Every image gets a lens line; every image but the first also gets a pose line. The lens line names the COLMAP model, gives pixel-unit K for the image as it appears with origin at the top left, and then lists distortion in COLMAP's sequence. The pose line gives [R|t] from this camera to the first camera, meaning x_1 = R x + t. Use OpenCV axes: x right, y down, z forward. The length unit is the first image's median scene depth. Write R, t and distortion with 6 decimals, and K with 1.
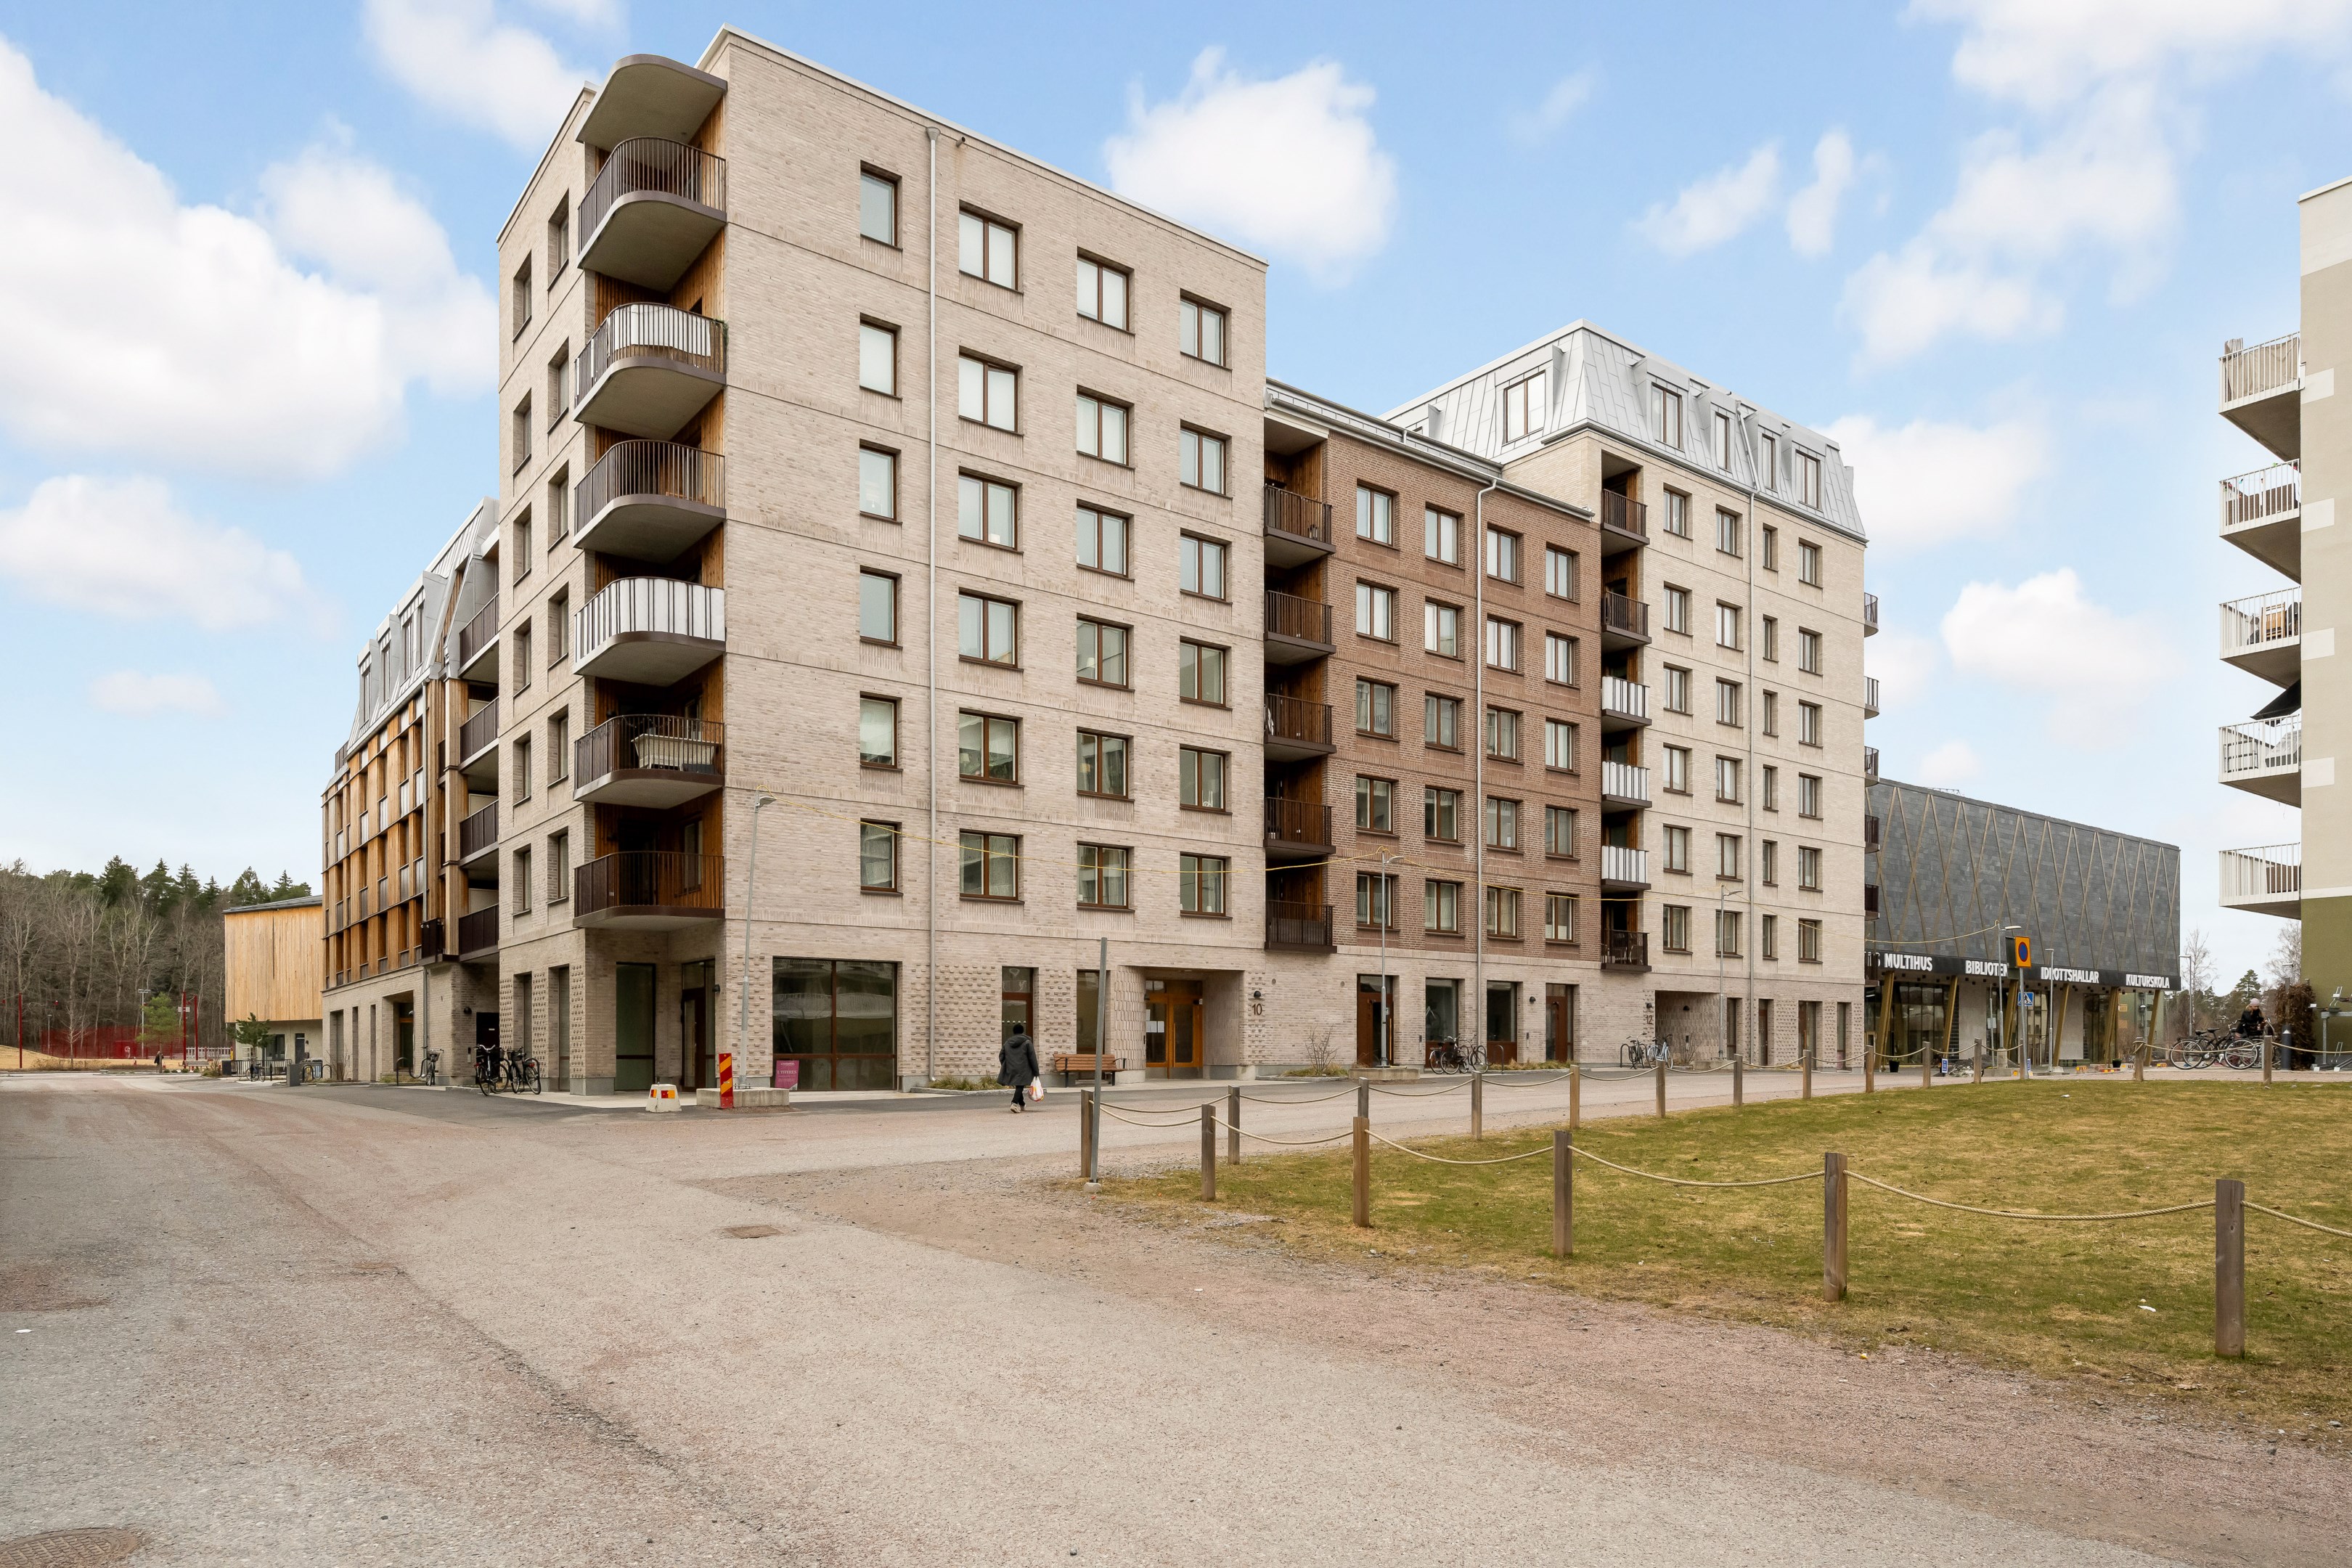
lens RADIAL K [[1443.8, 0, 1185.2], [0, 1443.8, 787.8], [0, 0, 1]] dist [-0.001378, -0.000018]
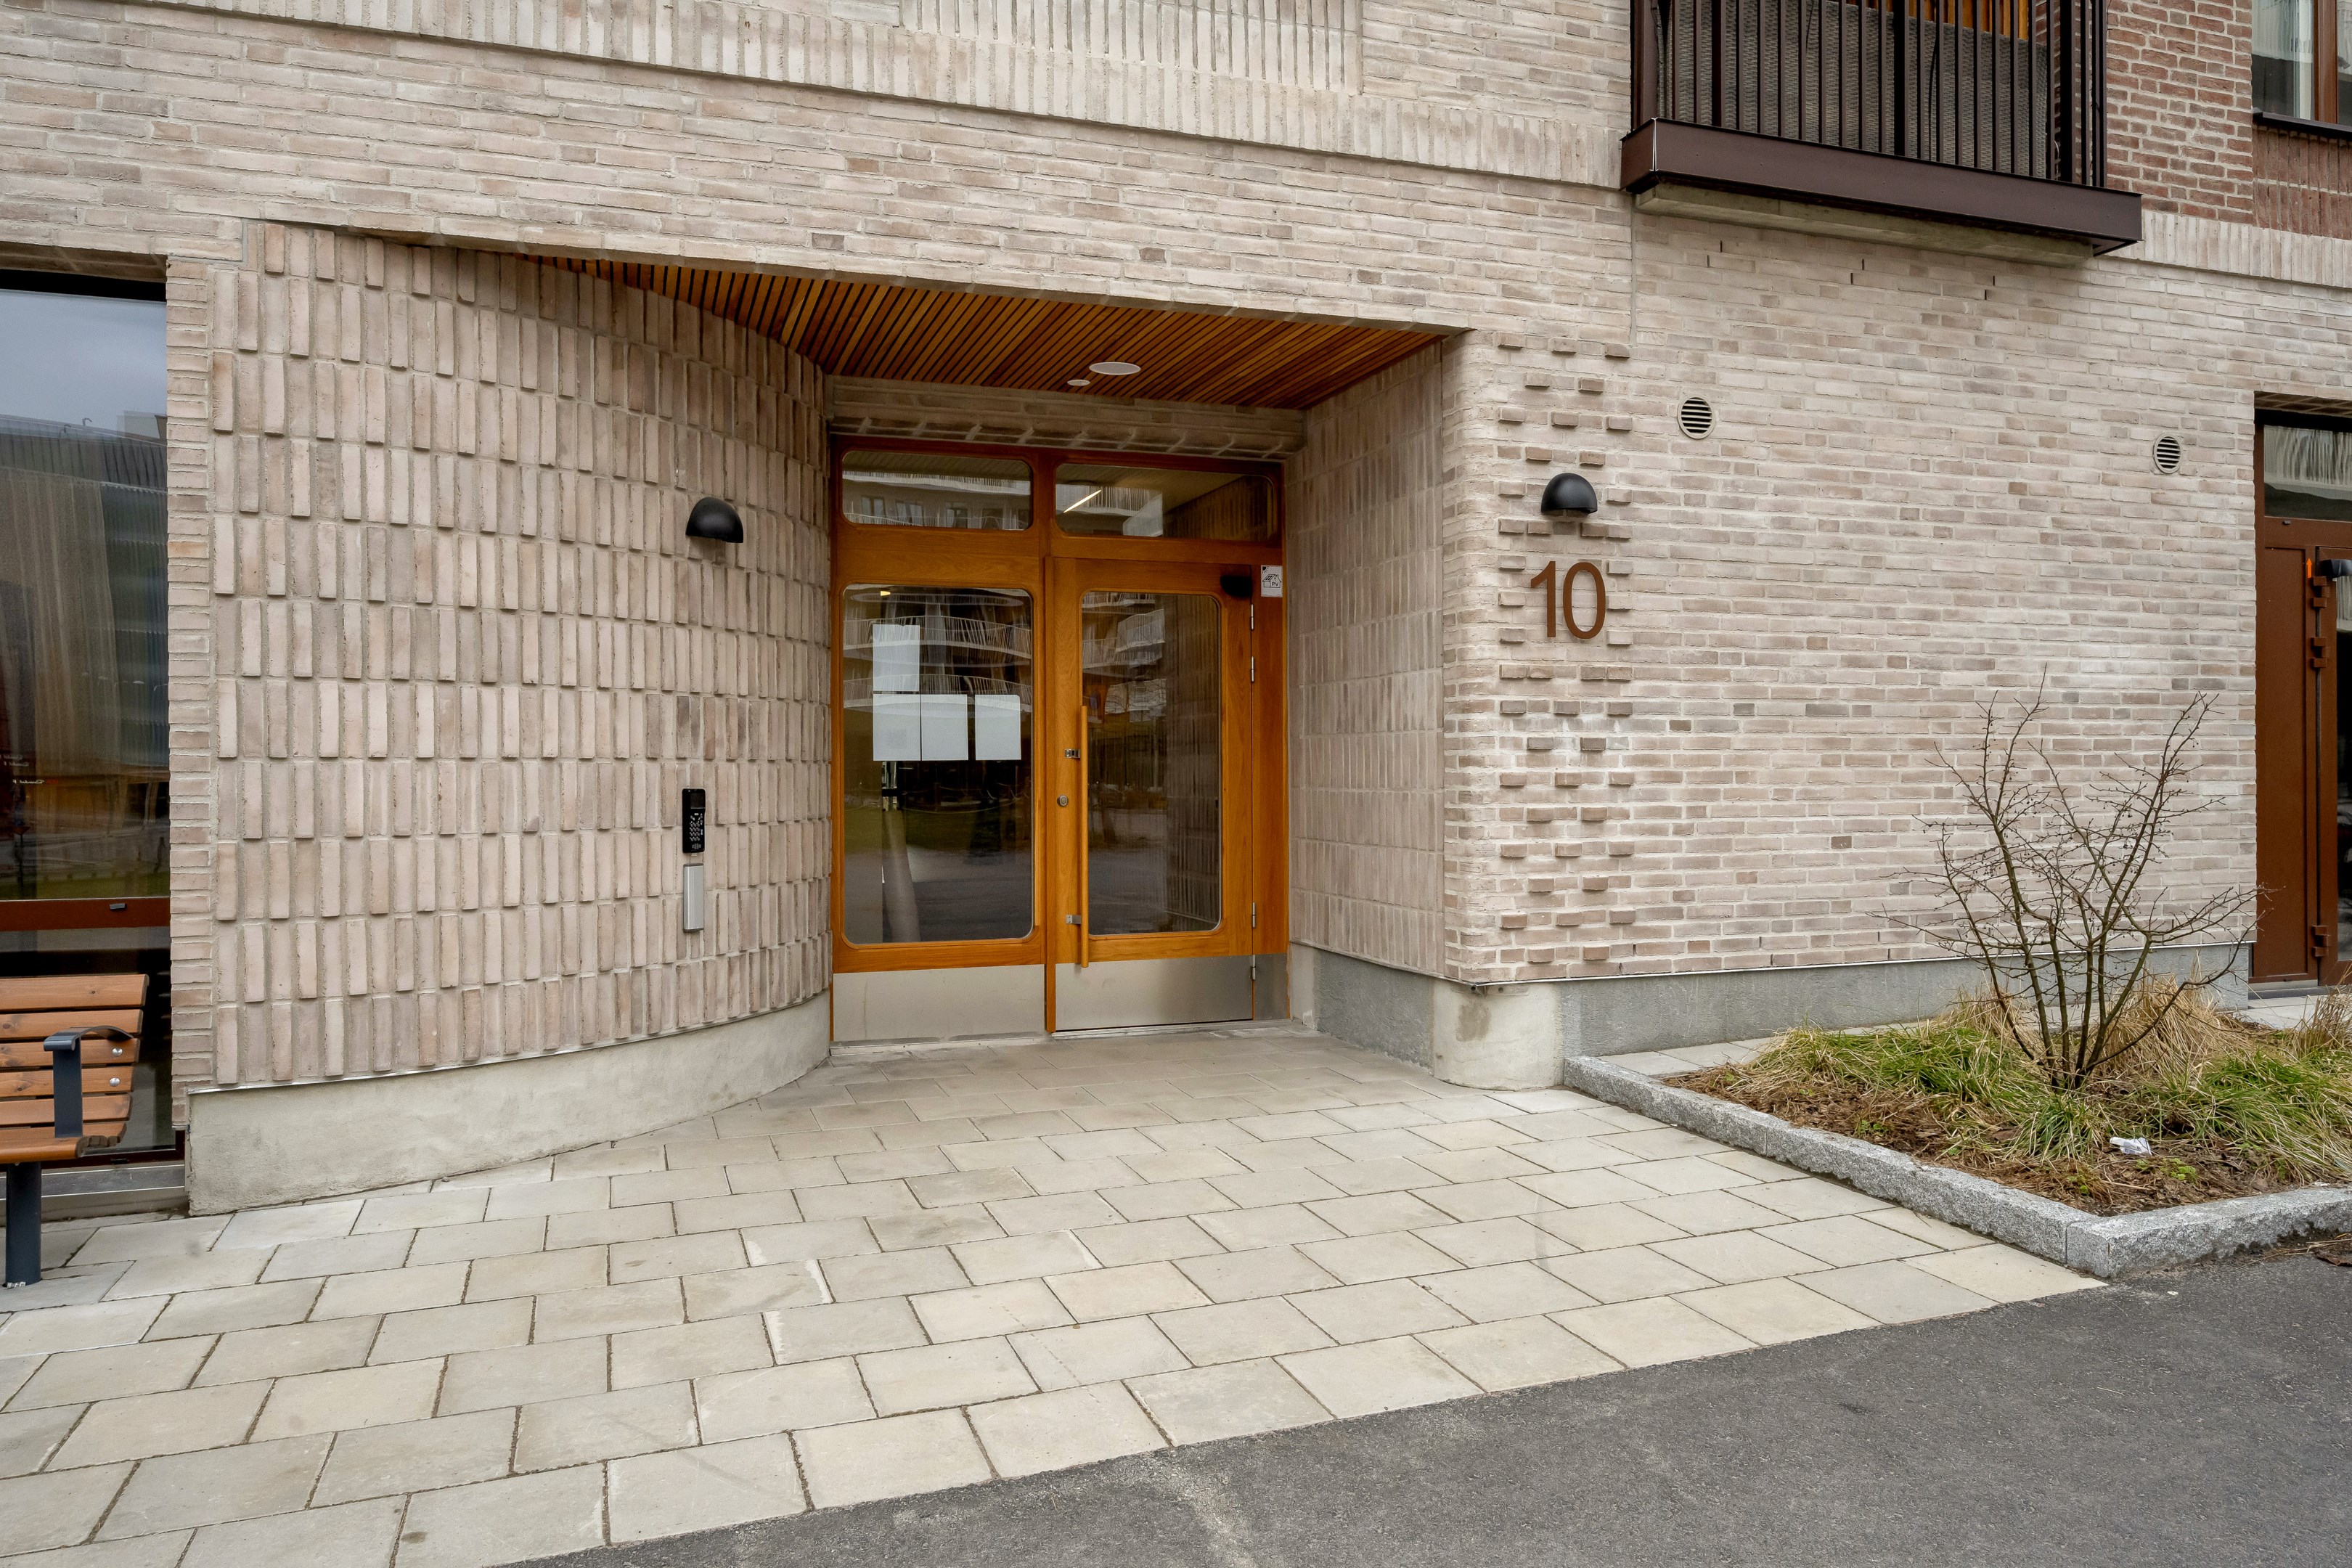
lens RADIAL K [[1559.6, 0, 1181.9], [0, 1559.6, 719.2], [0, 0, 1]] dist [-0.000024, -0.001108]
pose [[0.952200, -0.007388, -0.305387, 0.060000], [0.058361, 0.985693, 0.158124, 0.136742], [0.299850, -0.168389, 0.939008, 0.833078]]
